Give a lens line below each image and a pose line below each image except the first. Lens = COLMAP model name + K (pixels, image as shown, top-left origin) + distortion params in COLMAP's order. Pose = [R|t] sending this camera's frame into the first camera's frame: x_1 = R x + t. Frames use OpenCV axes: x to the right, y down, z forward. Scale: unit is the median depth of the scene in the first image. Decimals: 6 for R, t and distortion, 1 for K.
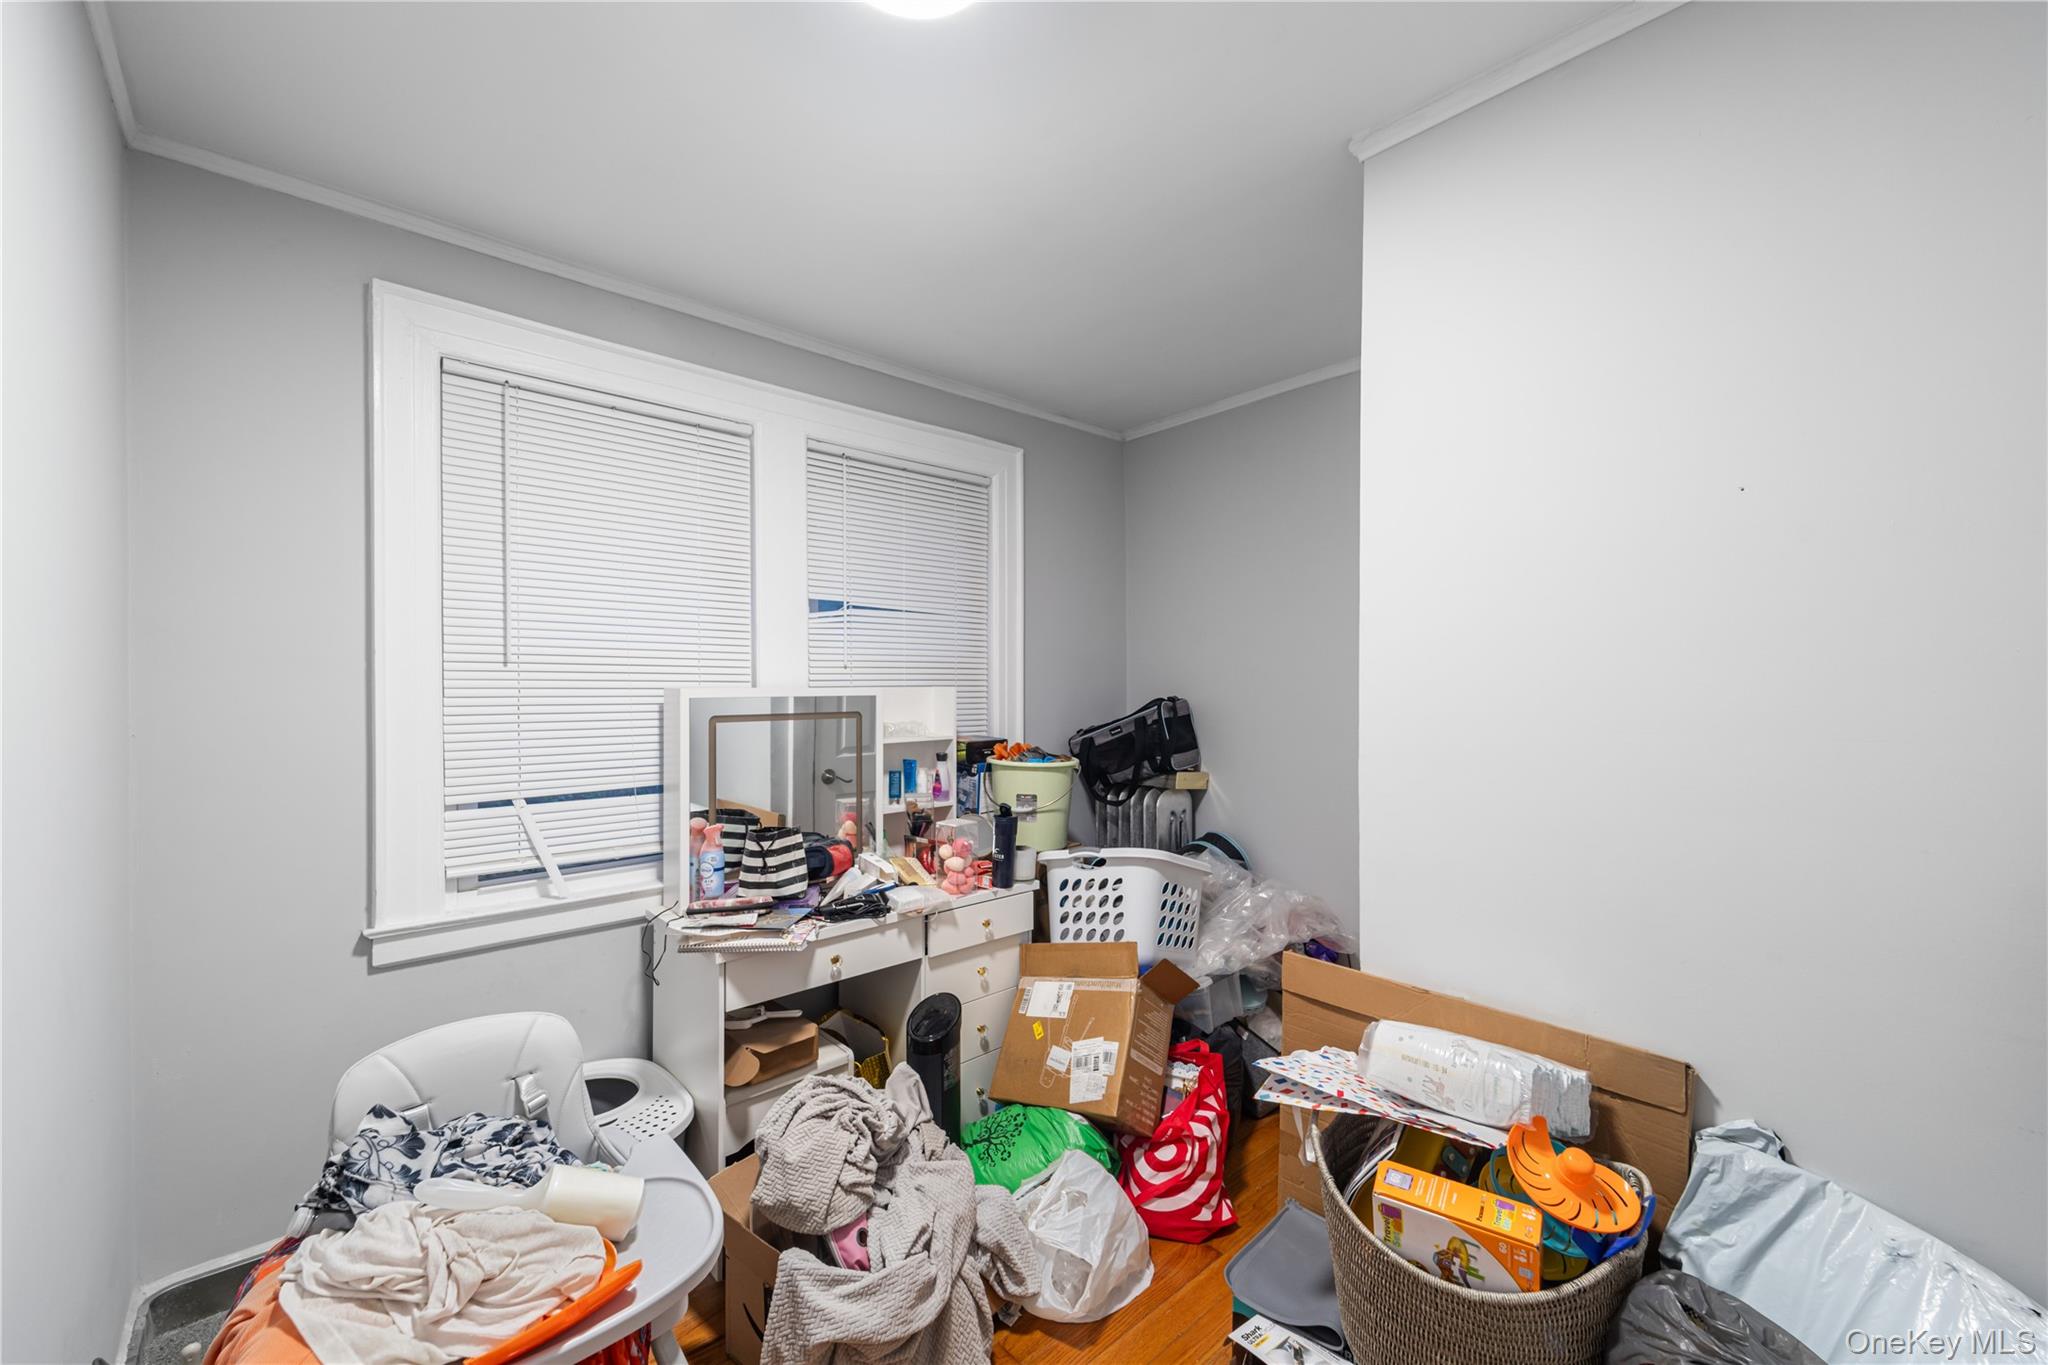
lens RADIAL K [[827.4, 0, 1031.7], [0, 827.4, 687.7], [0, 0, 1]] dist [-0.003159, -0.000394]
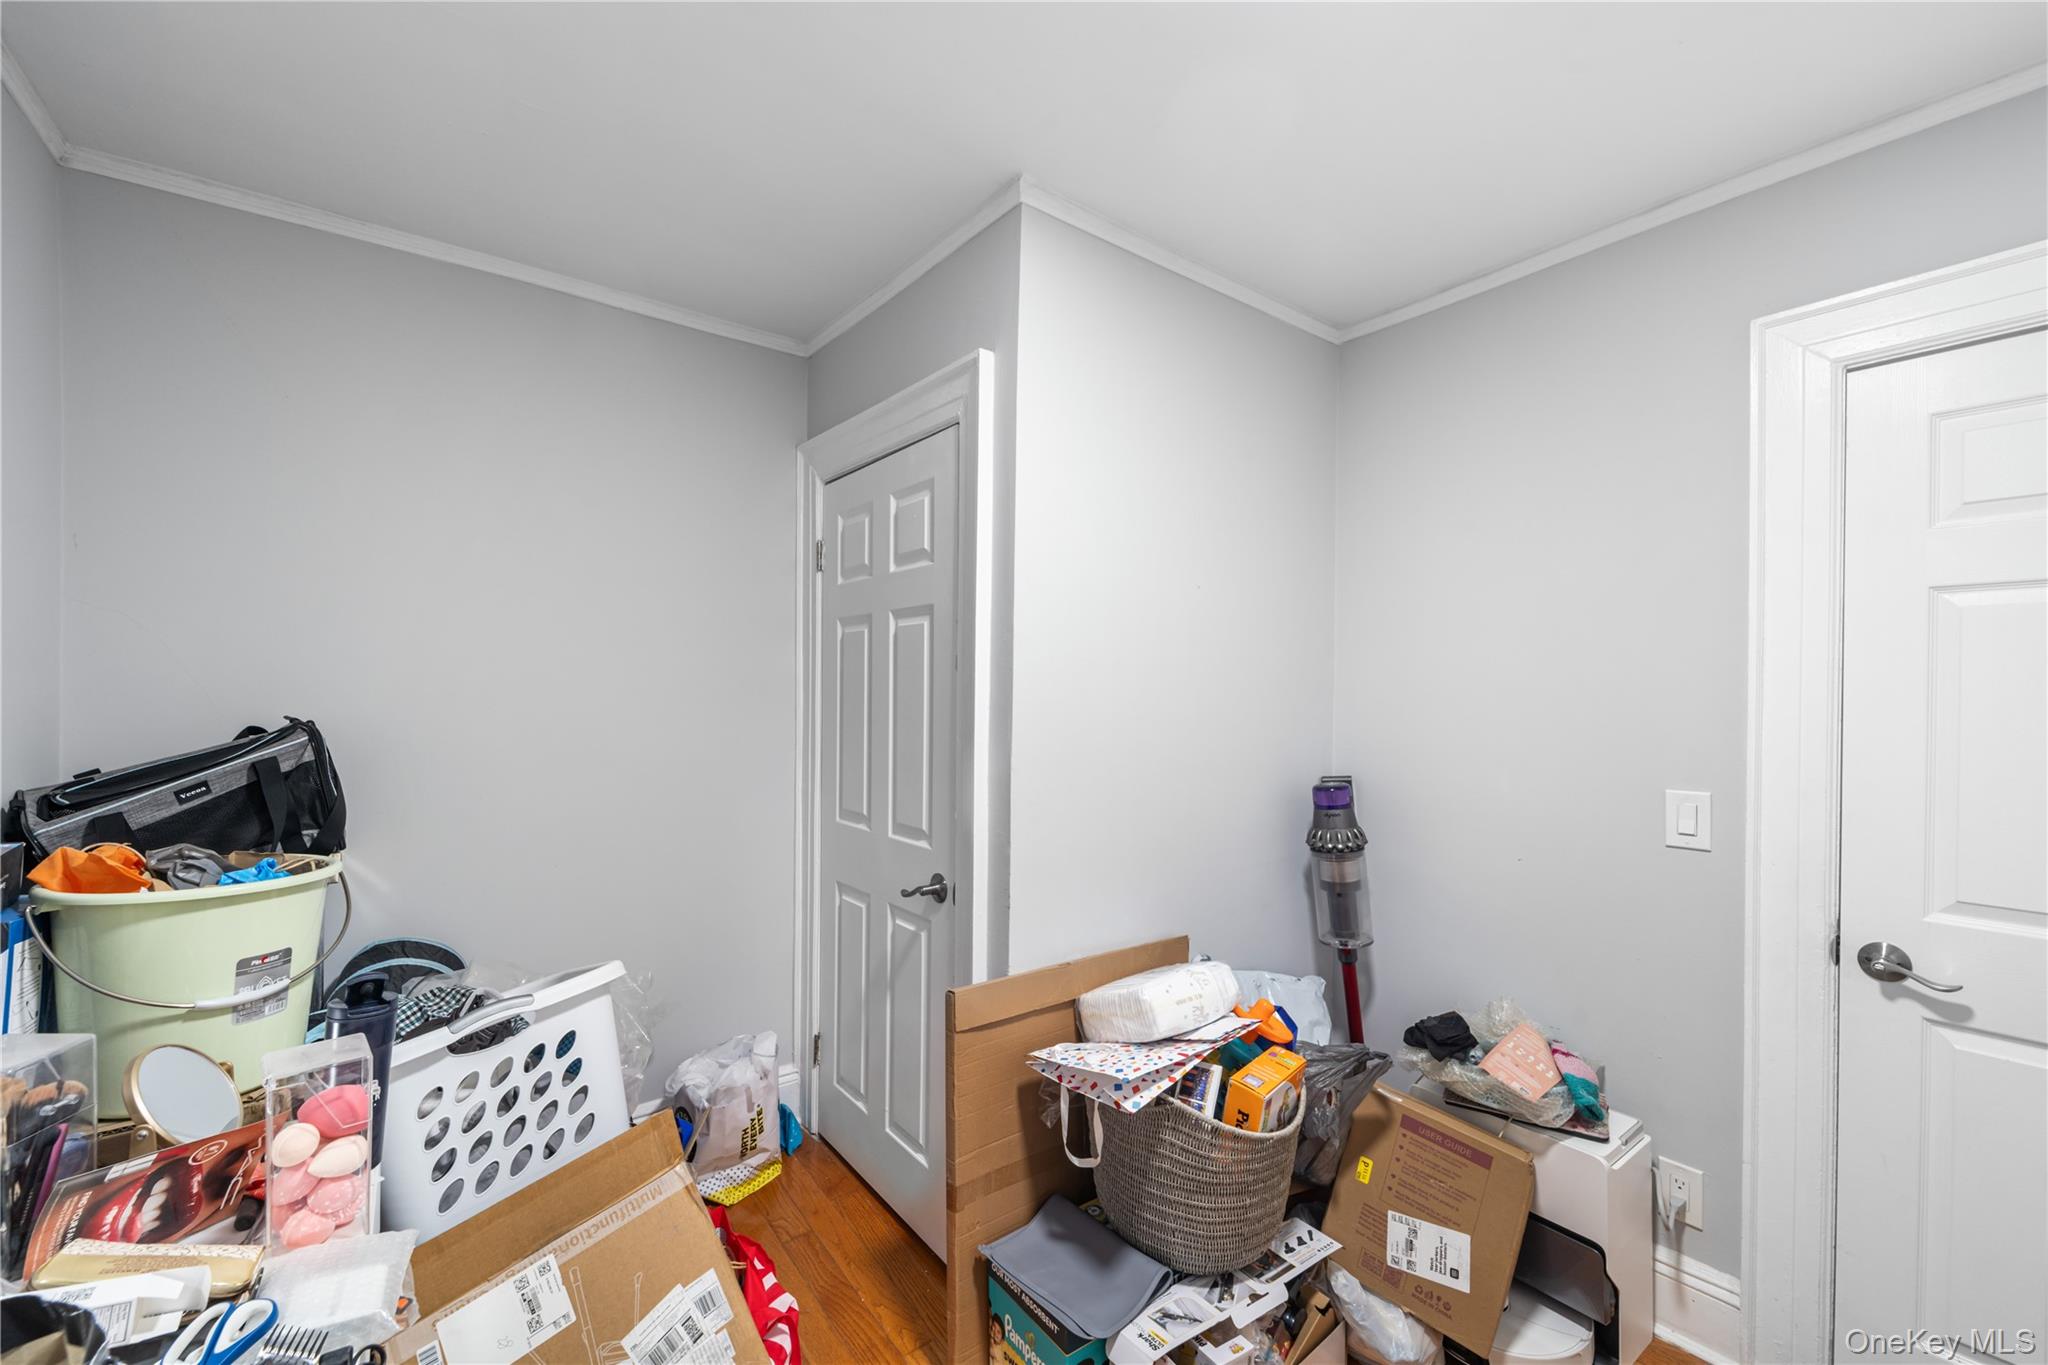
lens RADIAL K [[827.4, 0, 1029.0], [0, 827.4, 690.2], [0, 0, 1]] dist [-0.003159, -0.000394]
pose [[0.081072, 0.005276, 0.996694, -0.451876], [0.000358, 0.999986, -0.005323, -0.007250], [-0.996708, 0.000789, 0.081069, 0.634501]]
